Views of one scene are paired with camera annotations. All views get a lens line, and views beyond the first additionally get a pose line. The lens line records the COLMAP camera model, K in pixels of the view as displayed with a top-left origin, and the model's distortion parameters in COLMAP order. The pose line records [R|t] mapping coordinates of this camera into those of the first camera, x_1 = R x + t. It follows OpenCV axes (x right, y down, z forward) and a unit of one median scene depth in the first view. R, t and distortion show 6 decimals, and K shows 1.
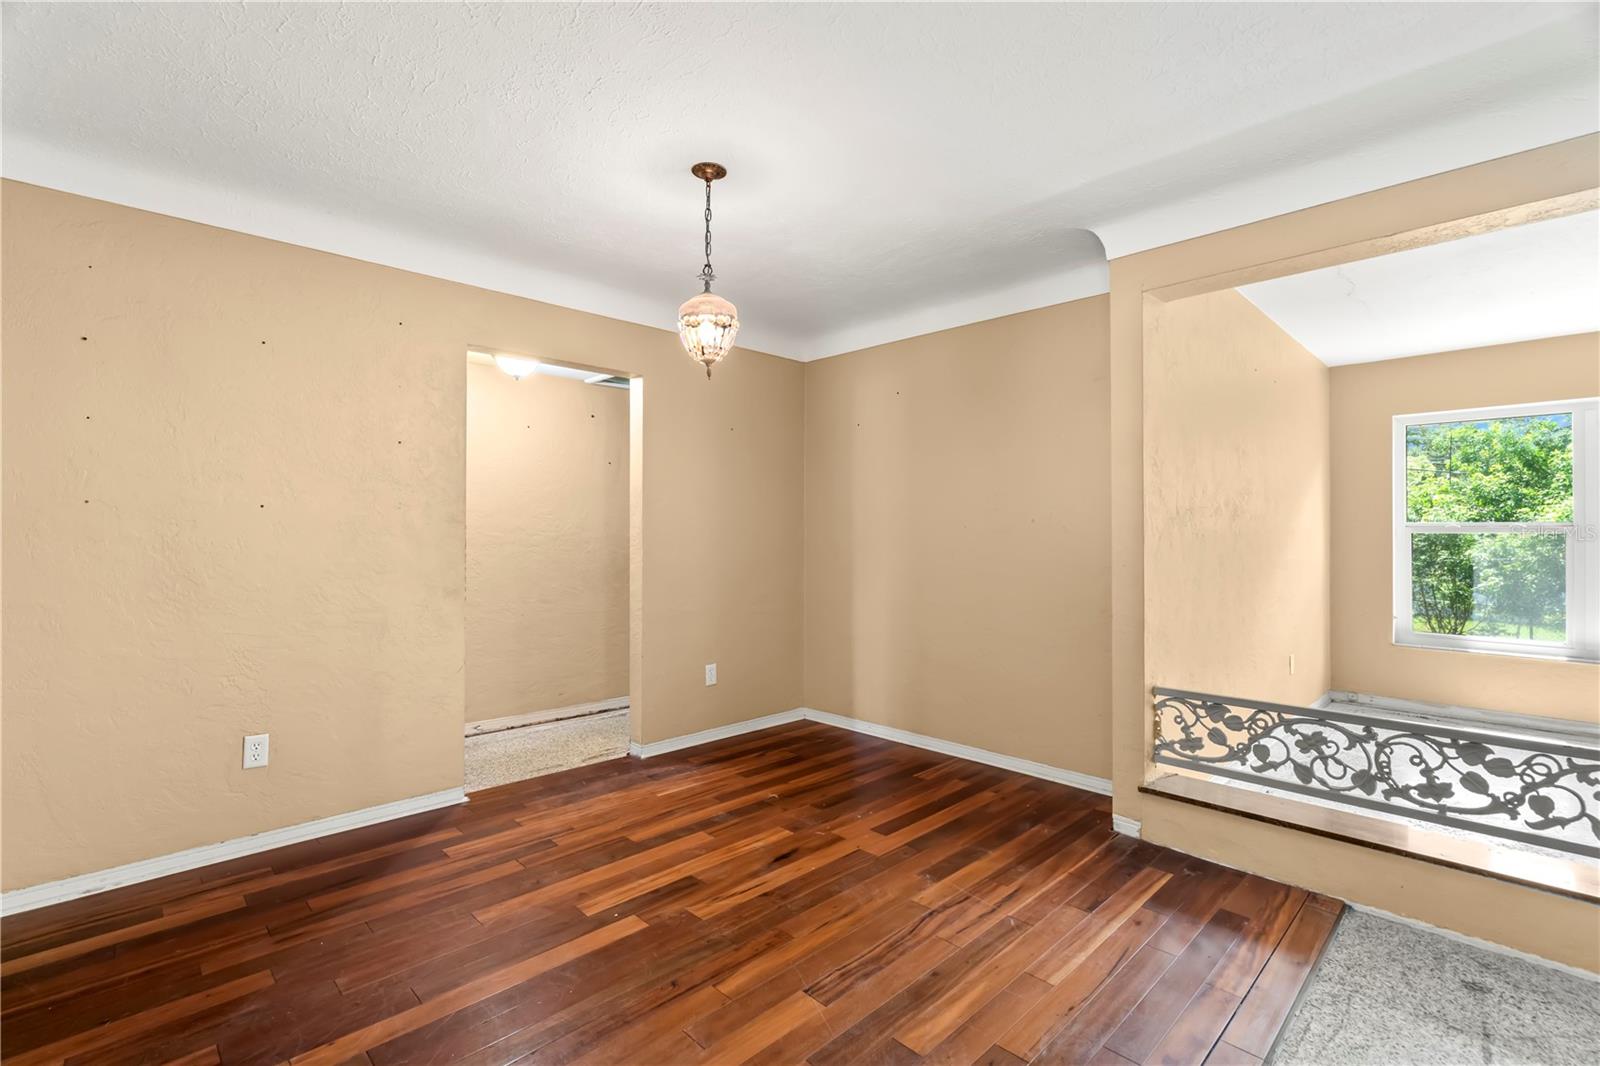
lens RADIAL K [[725.9, 0, 791.9], [0, 725.9, 528.0], [0, 0, 1]] dist [-0.002959, 0.000109]
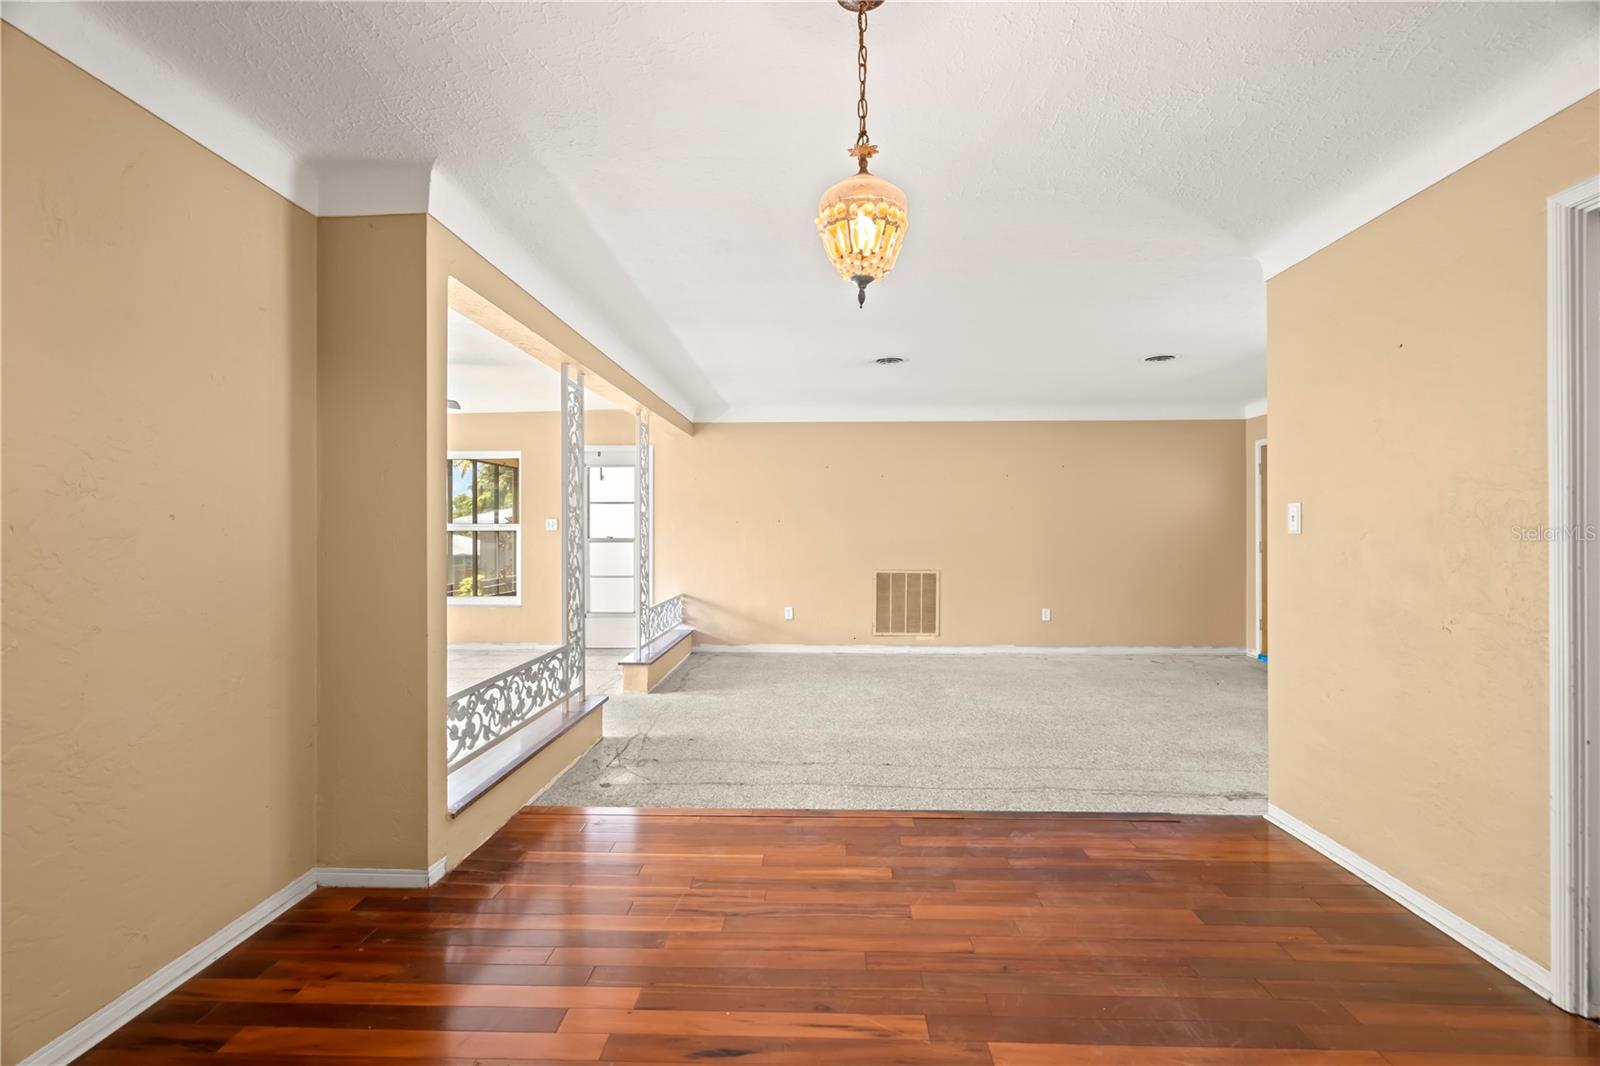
lens RADIAL K [[725.8, 0, 799.7], [0, 725.8, 529.1], [0, 0, 1]] dist [-0.003134, 0.000277]
pose [[-0.691989, 0.002022, 0.721905, -0.528586], [-0.003519, 0.999975, -0.006174, 0.001440], [-0.721899, -0.006813, -0.691965, 1.436110]]
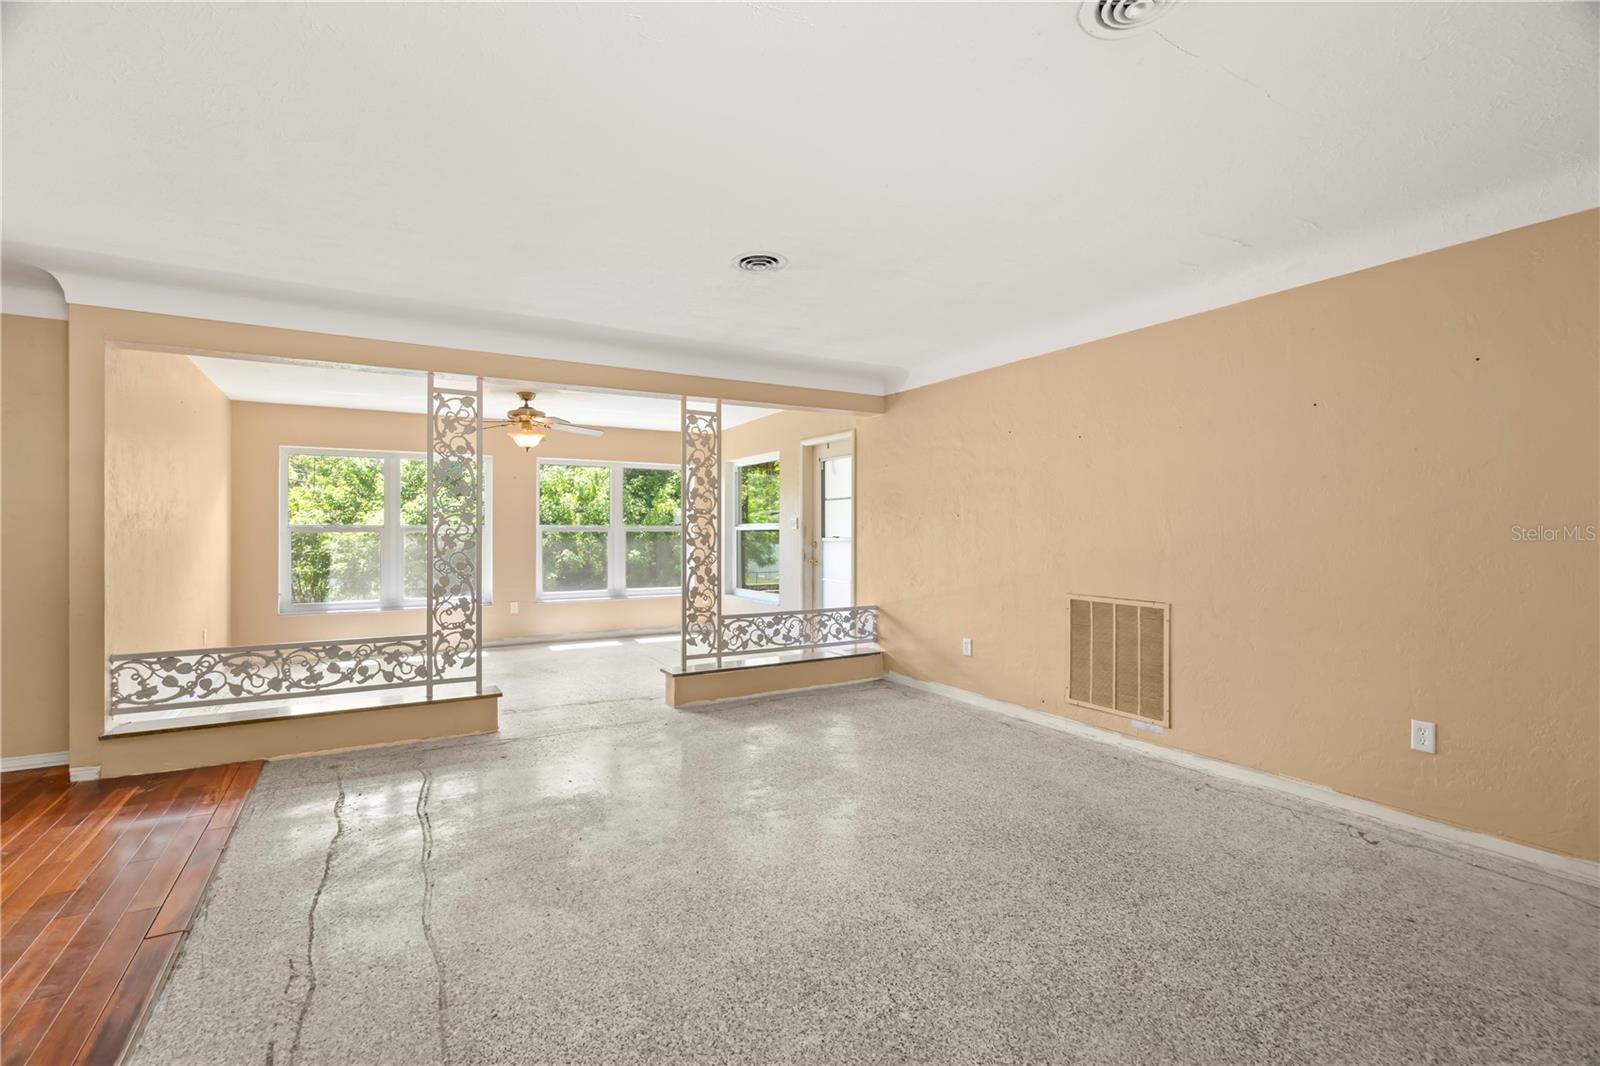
lens RADIAL K [[731.9, 0, 798.1], [0, 731.9, 526.4], [0, 0, 1]] dist [-0.009059, 0.008570]
pose [[0.238402, 0.004105, 0.971158, -0.495012], [-0.004062, 0.999987, -0.003230, -0.005885], [-0.971158, -0.003175, 0.238415, -0.502824]]
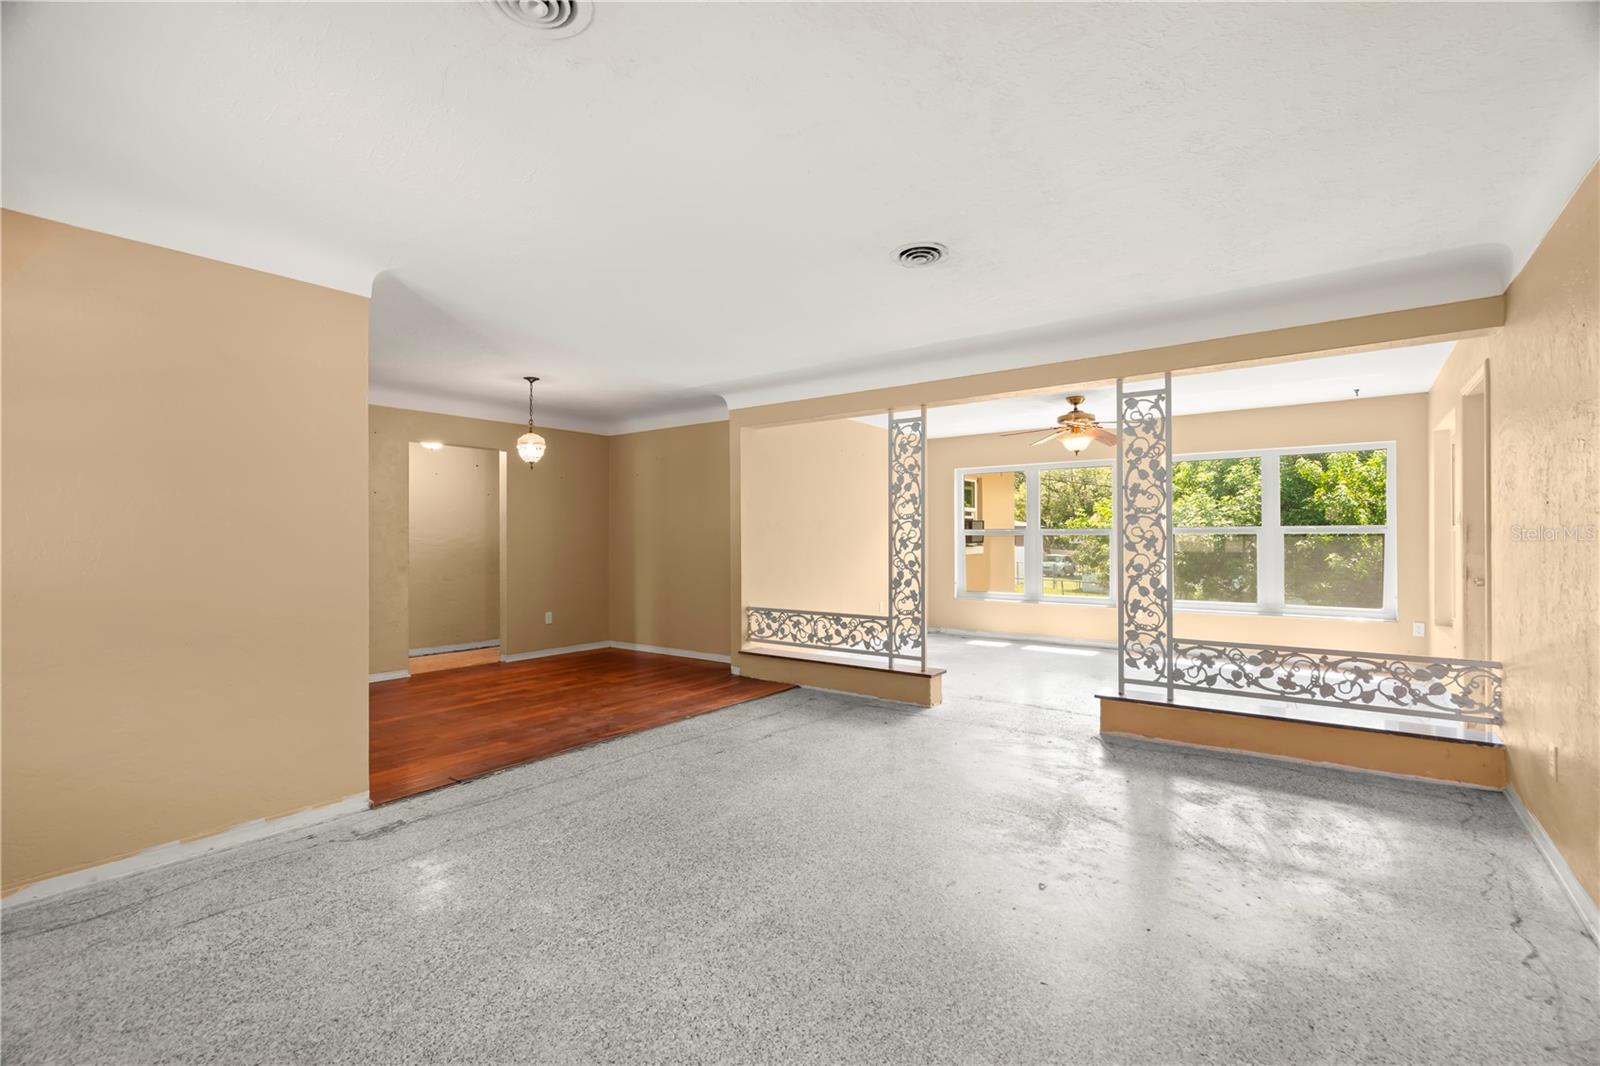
lens RADIAL K [[725.9, 0, 791.9], [0, 725.9, 528.0], [0, 0, 1]] dist [-0.002959, 0.000109]
pose [[0.989660, -0.003897, 0.143377, 0.351395], [0.004701, 0.999975, -0.005269, -0.006873], [-0.143353, 0.005888, 0.989654, -1.312360]]
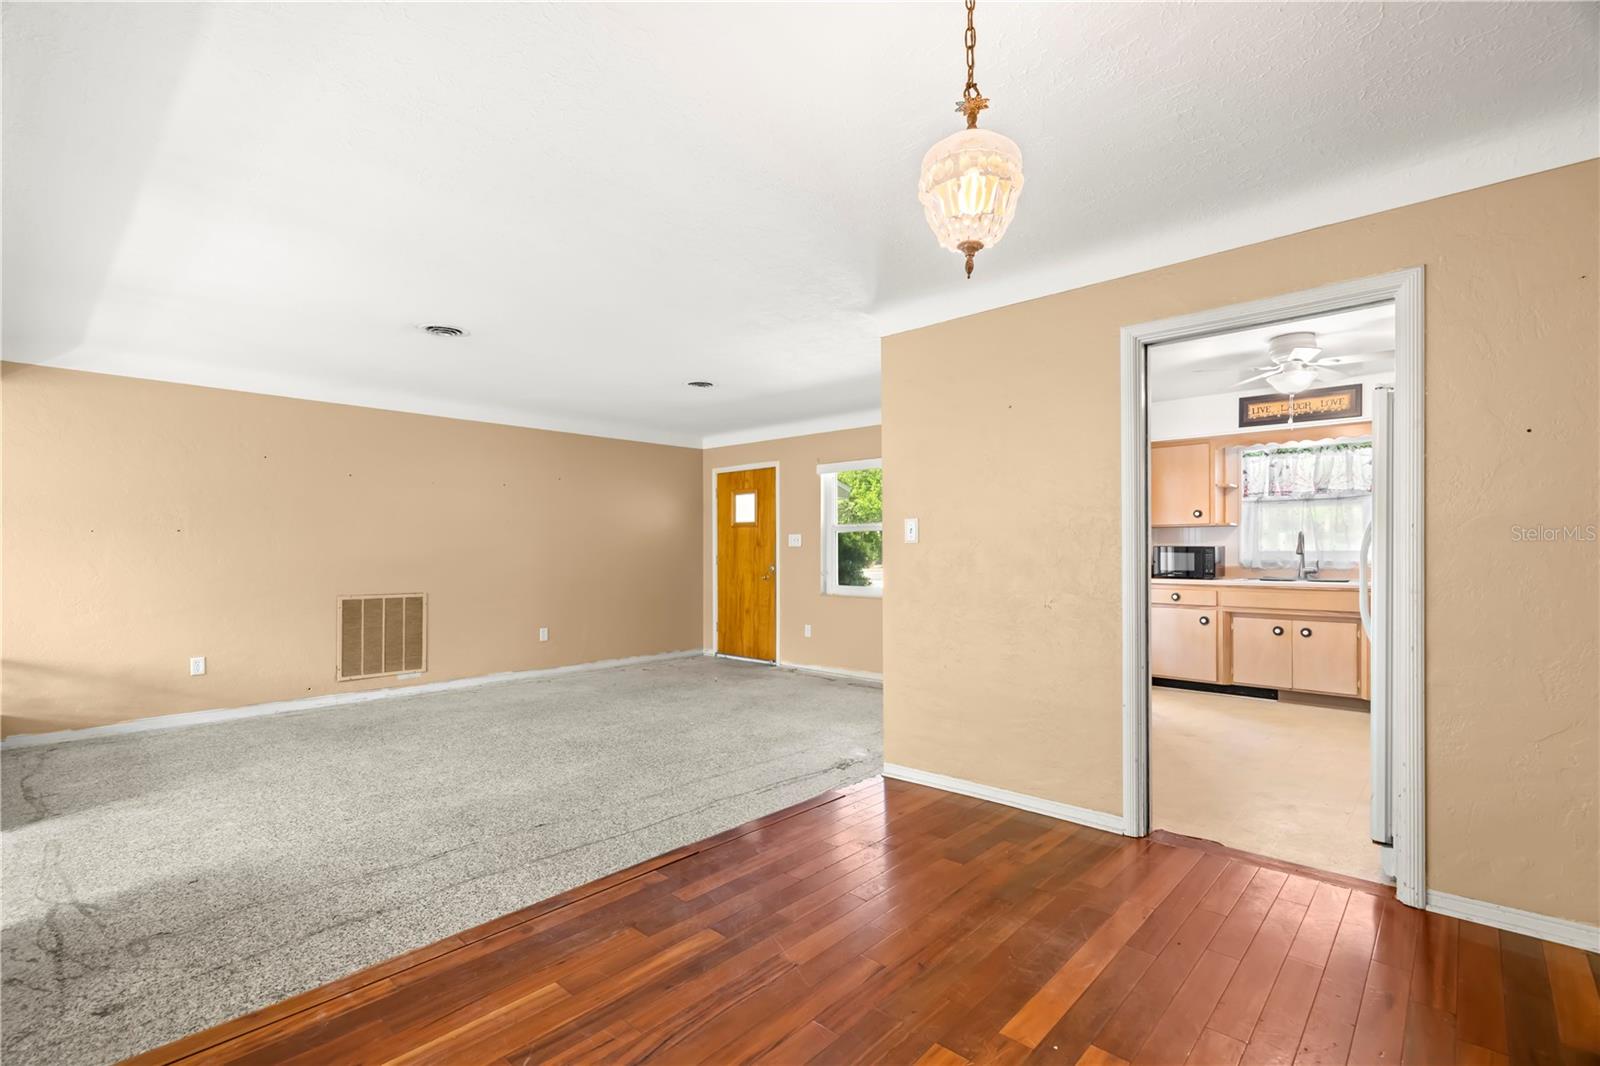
lens RADIAL K [[733.4, 0, 791.3], [0, 733.4, 543.6], [0, 0, 1]] dist [-0.001970, 0.000489]
pose [[-0.998795, 0.002311, -0.049026, 0.058493], [0.003015, 0.999893, -0.014280, 0.019906], [0.048988, -0.014411, -0.998695, 1.528872]]
